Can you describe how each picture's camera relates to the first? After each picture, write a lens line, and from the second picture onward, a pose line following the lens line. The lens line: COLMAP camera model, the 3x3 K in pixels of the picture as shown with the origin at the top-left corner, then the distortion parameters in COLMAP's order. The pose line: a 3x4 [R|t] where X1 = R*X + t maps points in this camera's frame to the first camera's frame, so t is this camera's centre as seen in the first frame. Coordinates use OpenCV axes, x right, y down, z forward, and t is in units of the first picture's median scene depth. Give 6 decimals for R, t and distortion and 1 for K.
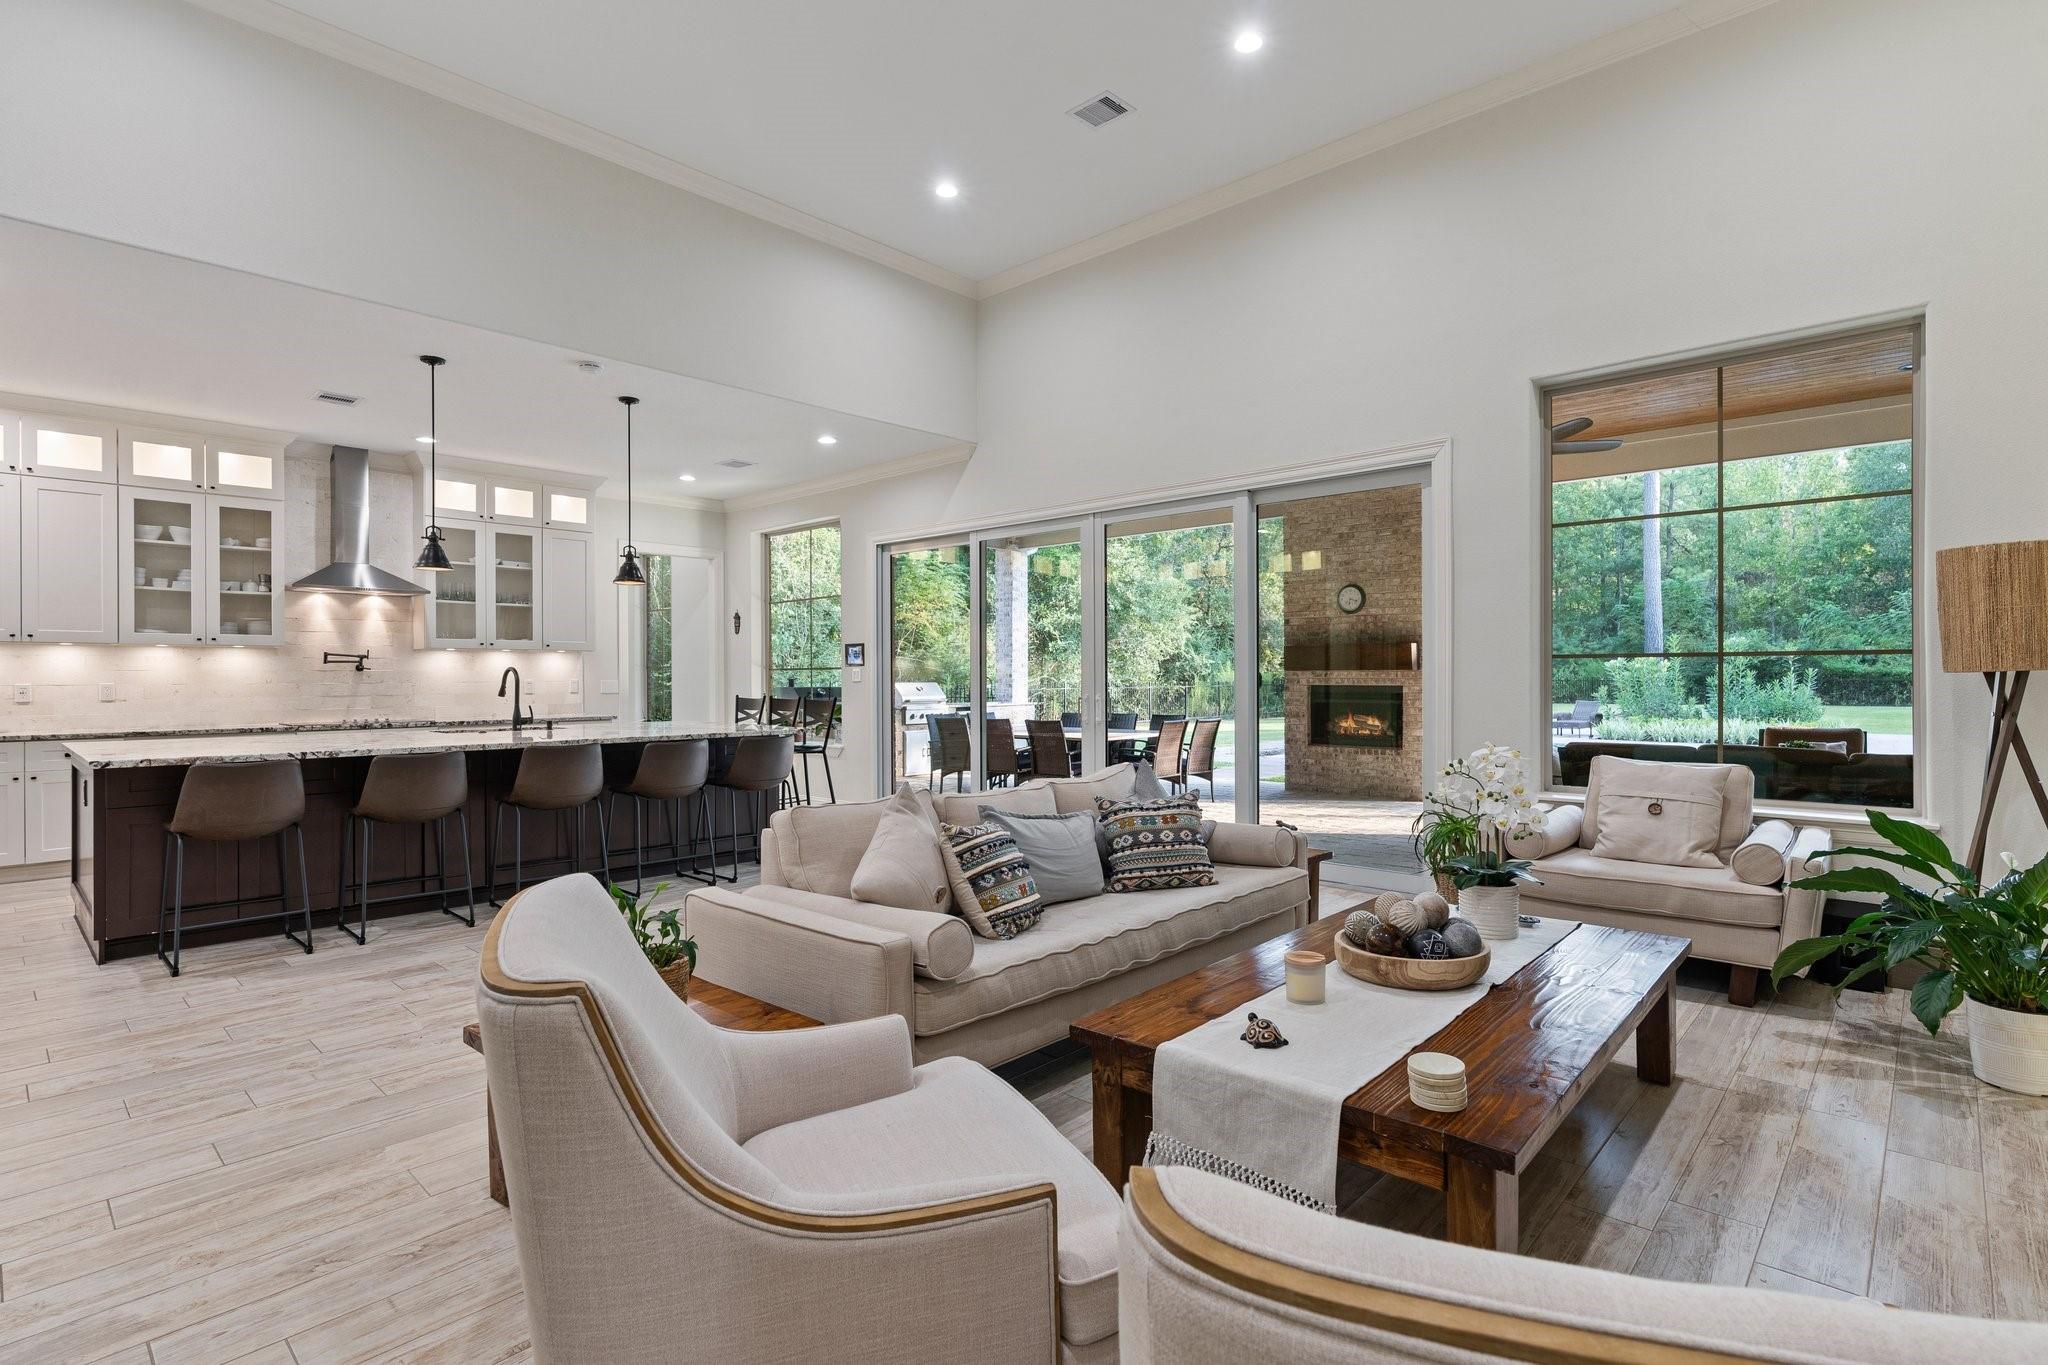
lens RADIAL K [[983.1, 0, 1019.8], [0, 983.1, 673.8], [0, 0, 1]] dist [-0.002018, 0.002168]
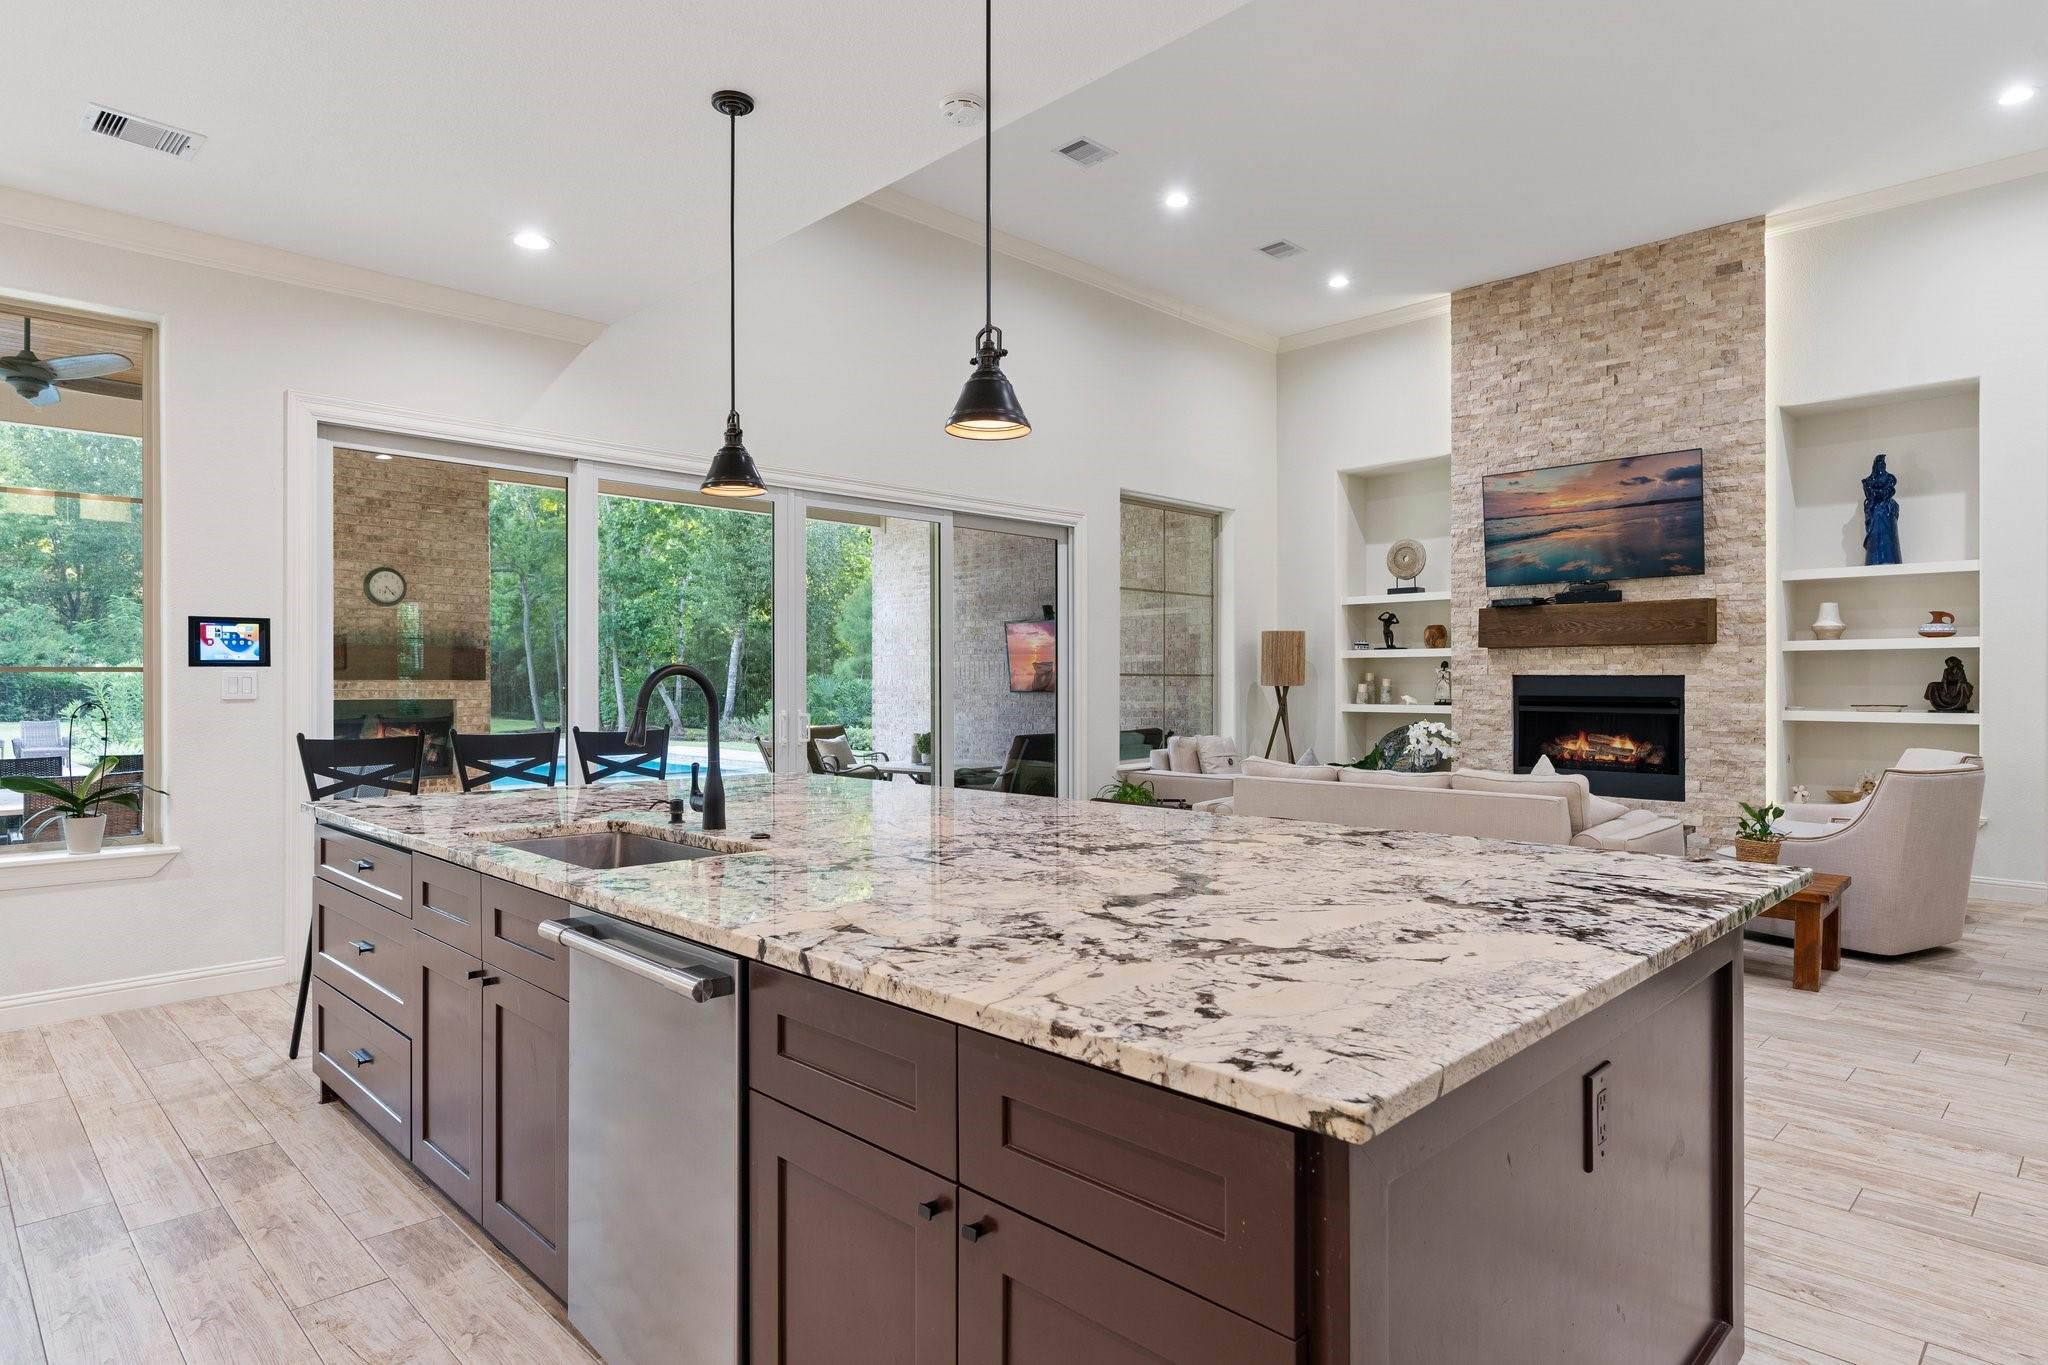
lens RADIAL K [[1136.1, 0, 1022.6], [0, 1136.1, 683.6], [0, 0, 1]] dist [-0.002588, 0.003678]
pose [[0.031842, 0.003334, 0.999487, -0.749497], [-0.002244, 0.999992, -0.003264, 0.001226], [-0.999490, -0.002139, 0.031849, 0.679157]]
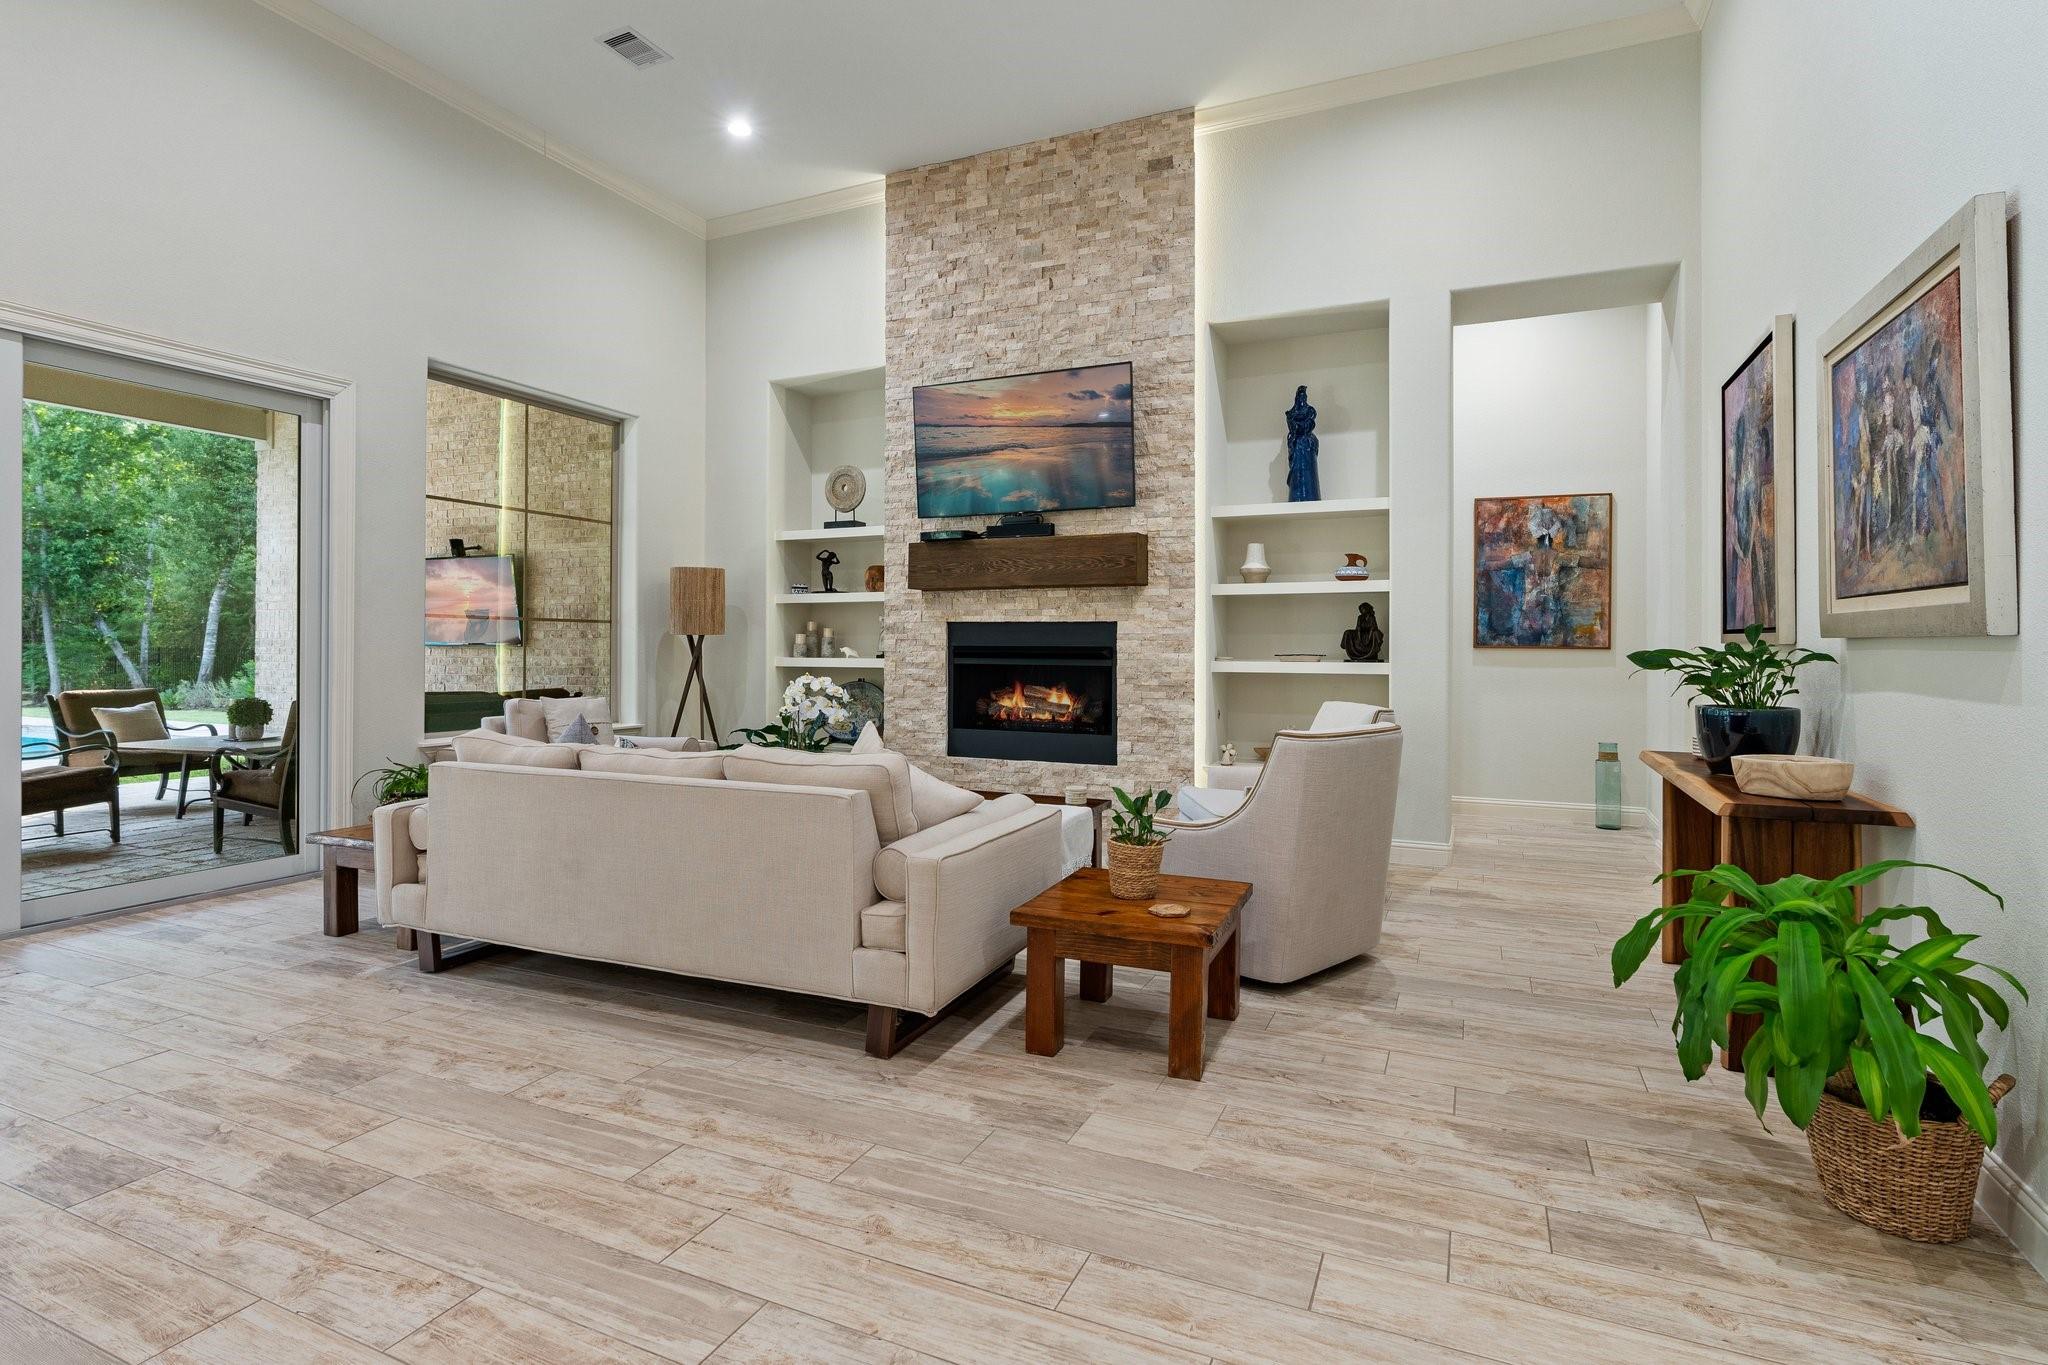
lens RADIAL K [[1001.2, 0, 1025.2], [0, 1001.2, 637.5], [0, 0, 1]] dist [-0.002471, 0.003772]
pose [[-0.322597, 0.013983, 0.946433, -0.454517], [-0.004615, 0.999856, -0.016346, 0.013985], [-0.946525, -0.009641, -0.322486, 0.455092]]
